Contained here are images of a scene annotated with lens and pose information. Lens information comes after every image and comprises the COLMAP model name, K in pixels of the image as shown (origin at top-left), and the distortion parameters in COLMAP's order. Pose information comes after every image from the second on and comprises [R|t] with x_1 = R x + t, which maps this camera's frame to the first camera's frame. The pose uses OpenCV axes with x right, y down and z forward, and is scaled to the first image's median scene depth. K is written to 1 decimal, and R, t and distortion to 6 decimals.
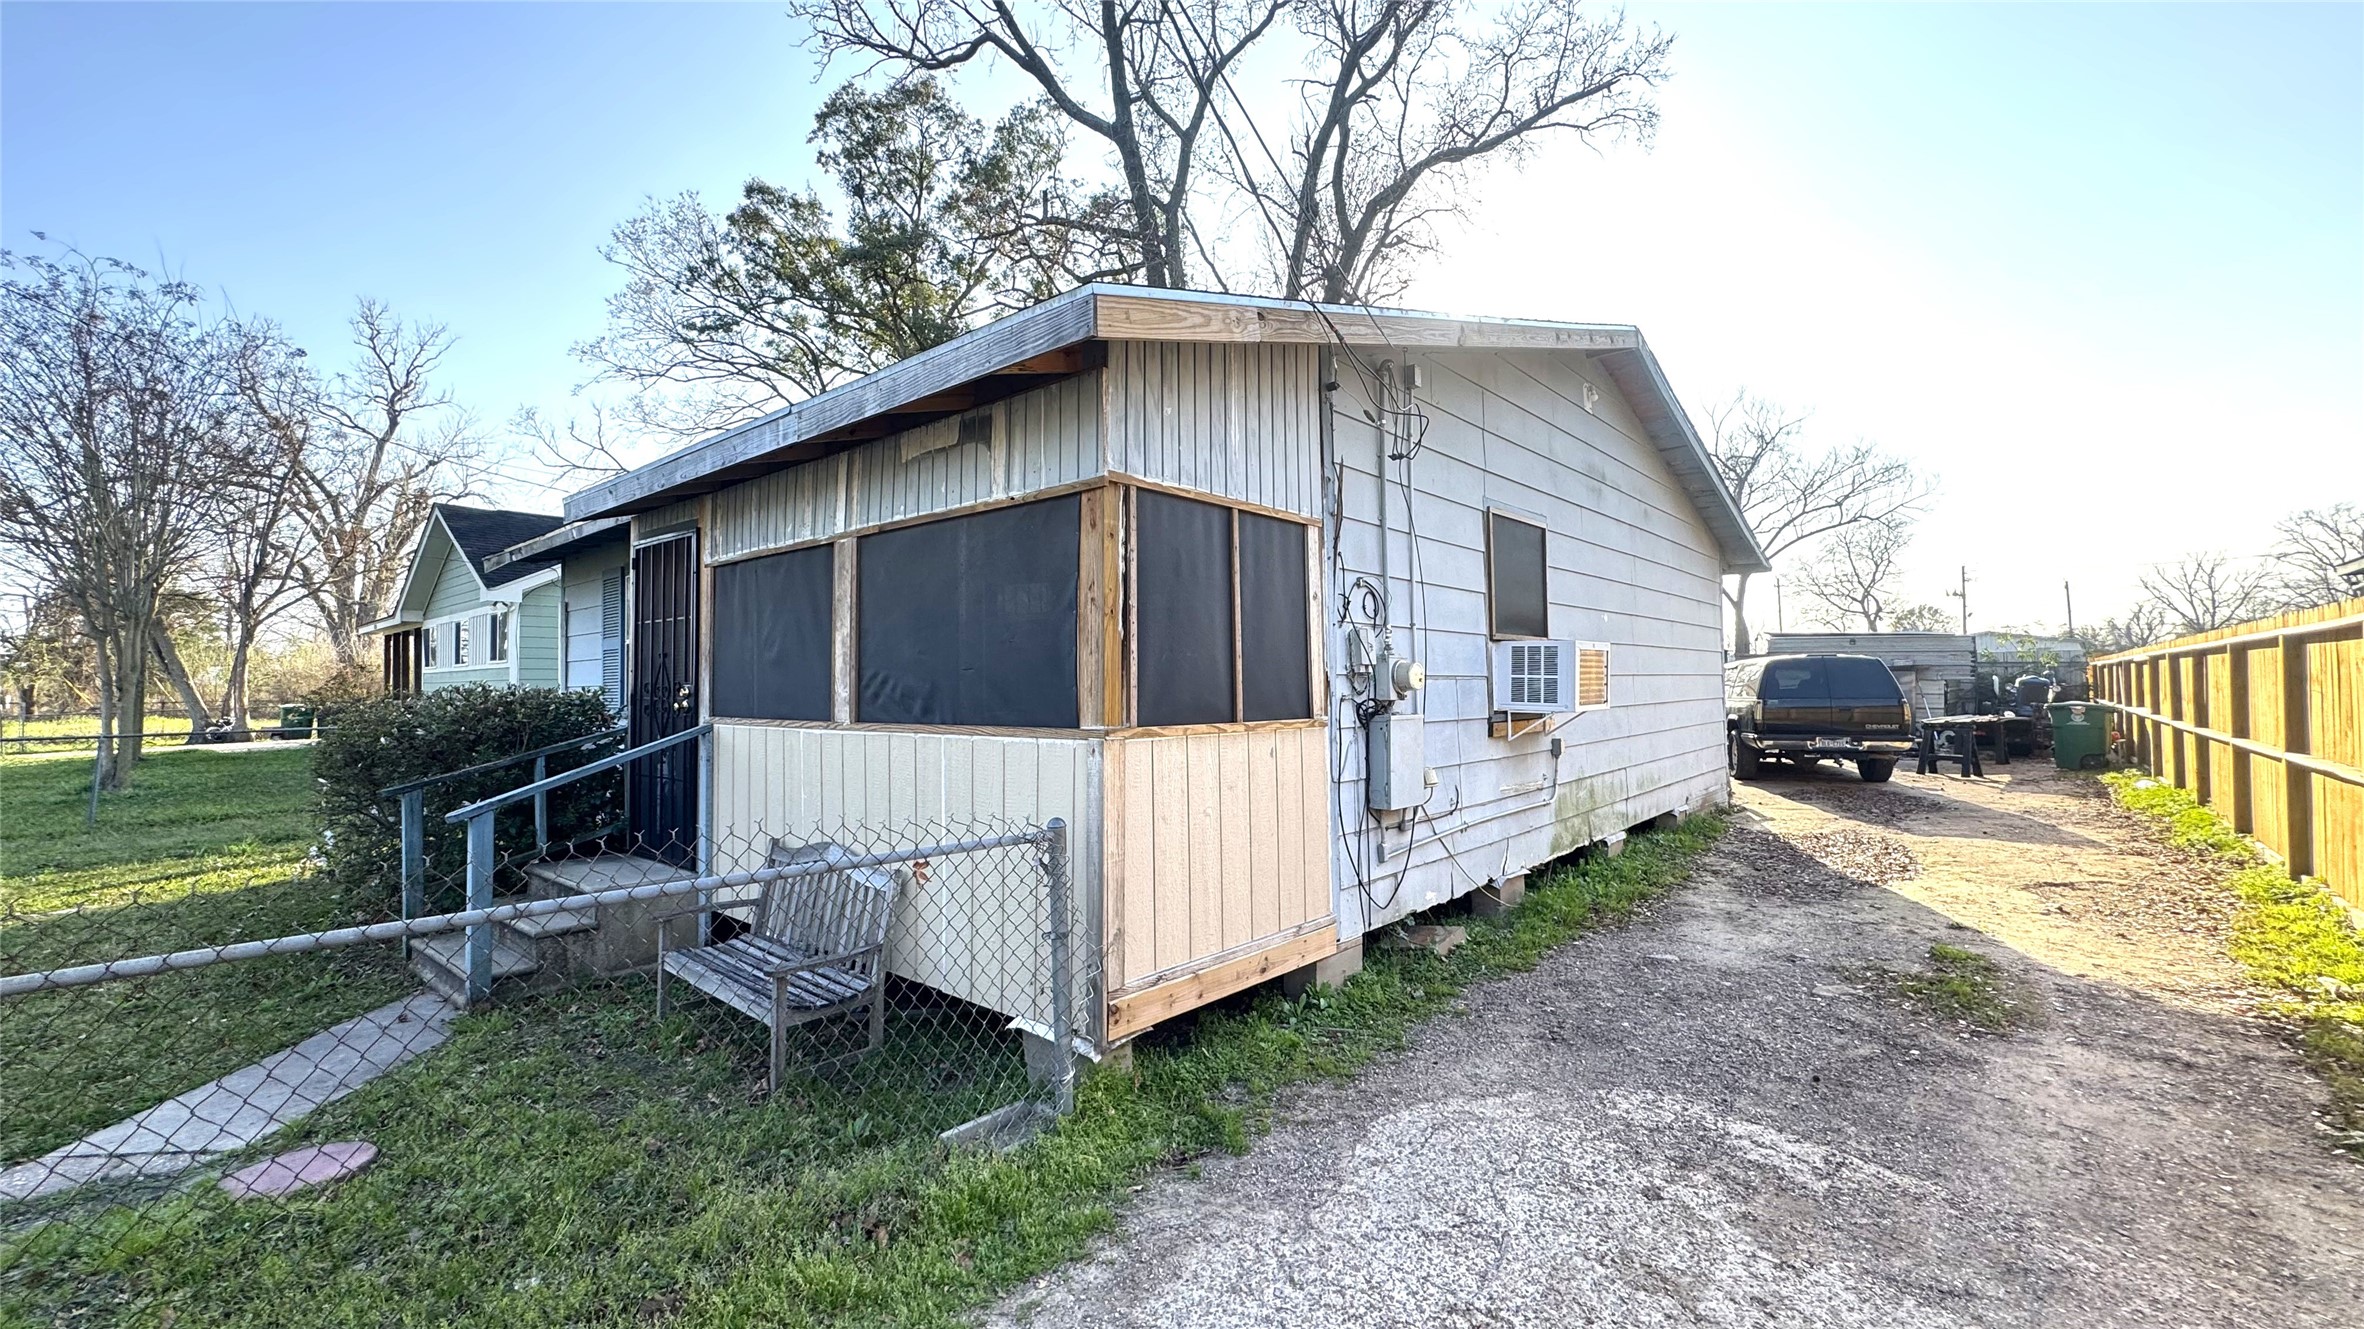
lens RADIAL K [[948.3, 0, 1182.0], [0, 948.3, 664.5], [0, 0, 1]] dist [-0.002894, -0.000264]
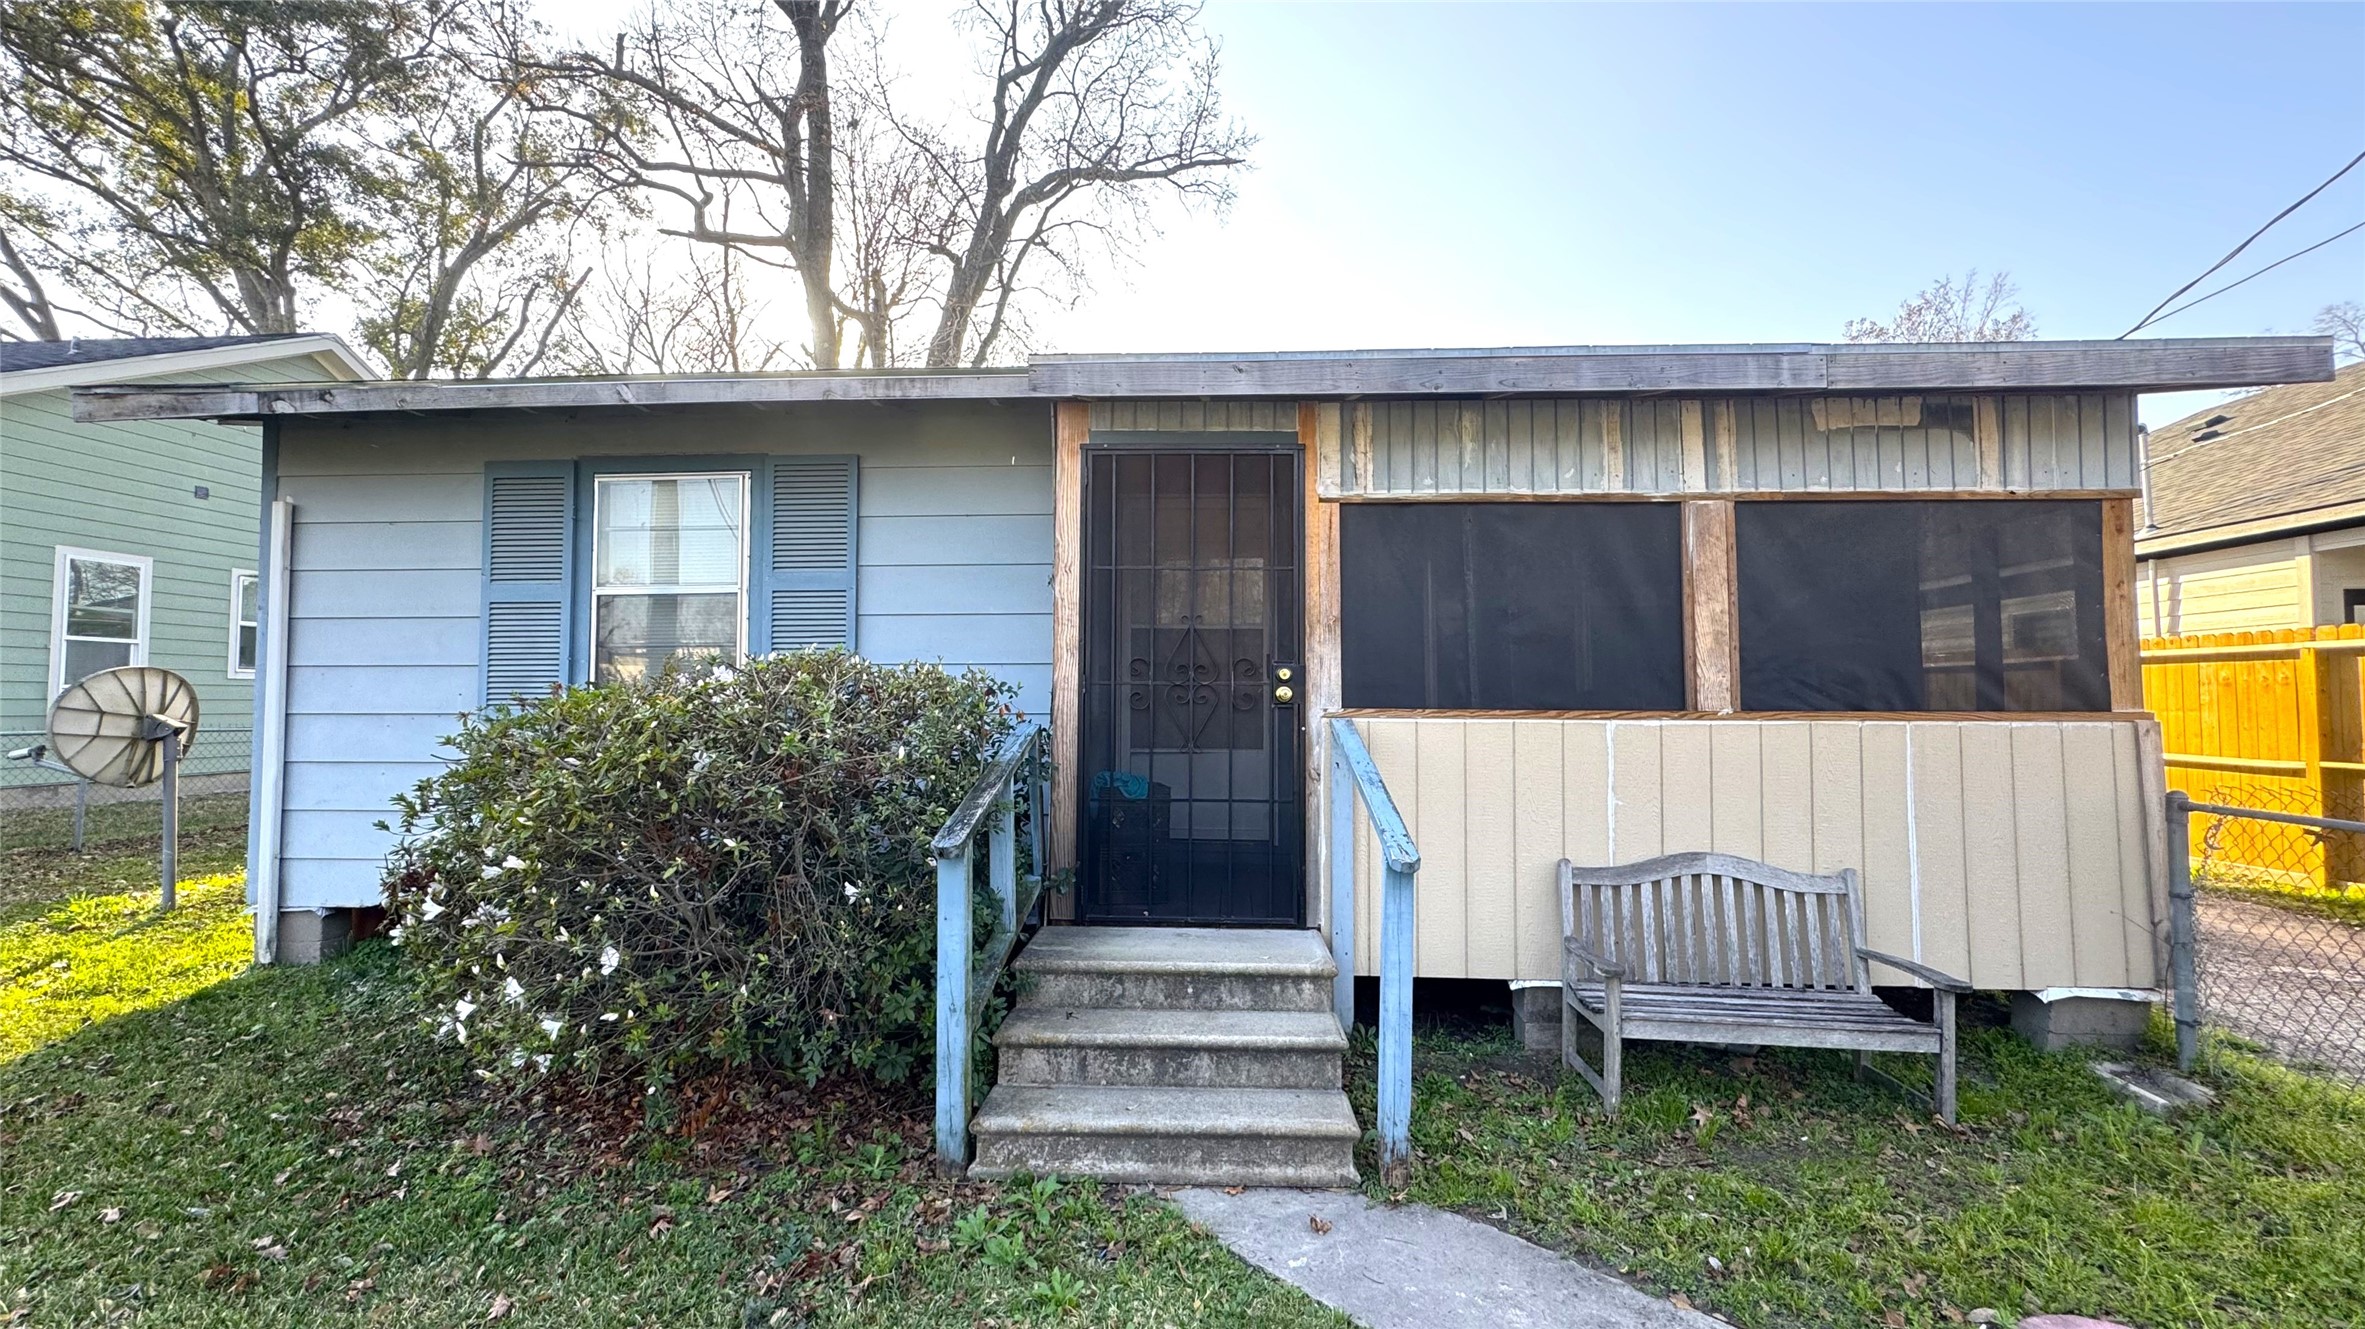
lens RADIAL K [[948.7, 0, 1182.5], [0, 948.7, 664.5], [0, 0, 1]] dist [-0.002894, -0.000264]
pose [[0.778490, 0.027800, 0.627041, -1.314902], [-0.024231, 0.999605, -0.014234, 0.043480], [-0.627189, -0.004113, 0.778856, 0.651920]]
